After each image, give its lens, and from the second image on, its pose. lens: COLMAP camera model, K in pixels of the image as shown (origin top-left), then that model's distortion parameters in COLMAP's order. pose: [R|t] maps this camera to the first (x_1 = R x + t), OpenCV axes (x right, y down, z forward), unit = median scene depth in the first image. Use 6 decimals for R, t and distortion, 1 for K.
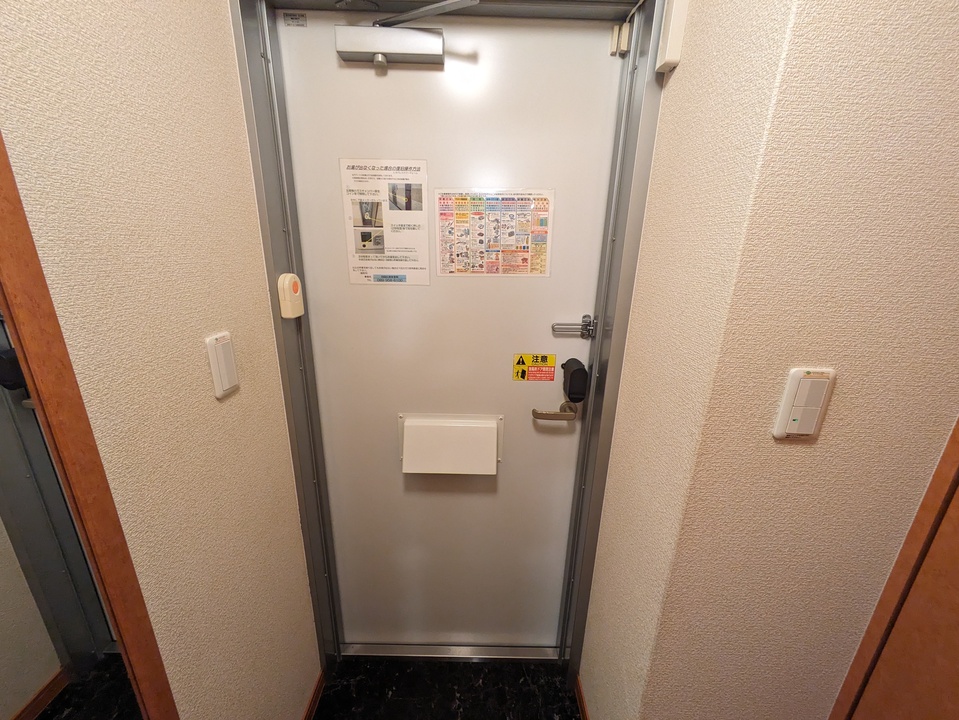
lens RADIAL K [[382.4, 0, 479.4], [0, 382.4, 361.6], [0, 0, 1]] dist [0.000010, 0.002600]
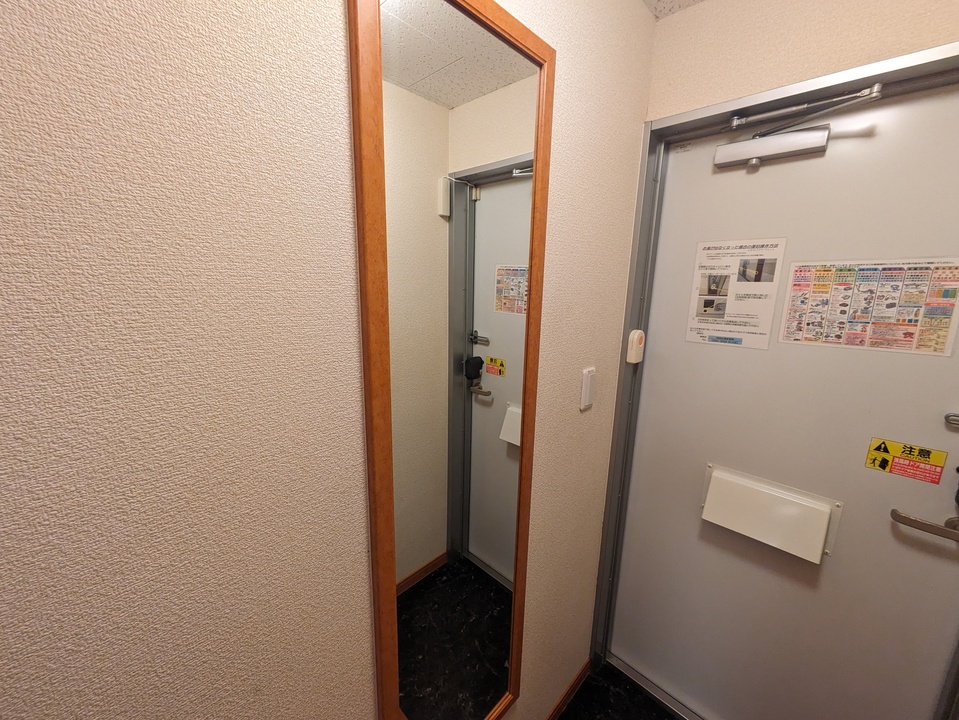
lens RADIAL K [[382.4, 0, 476.7], [0, 382.4, 361.1], [0, 0, 1]] dist [0.000010, 0.002600]
pose [[0.721965, 0.137626, -0.678104, 0.009658], [-0.208657, 0.977701, -0.023722, 0.021350], [0.659719, 0.158617, 0.734583, -0.295728]]
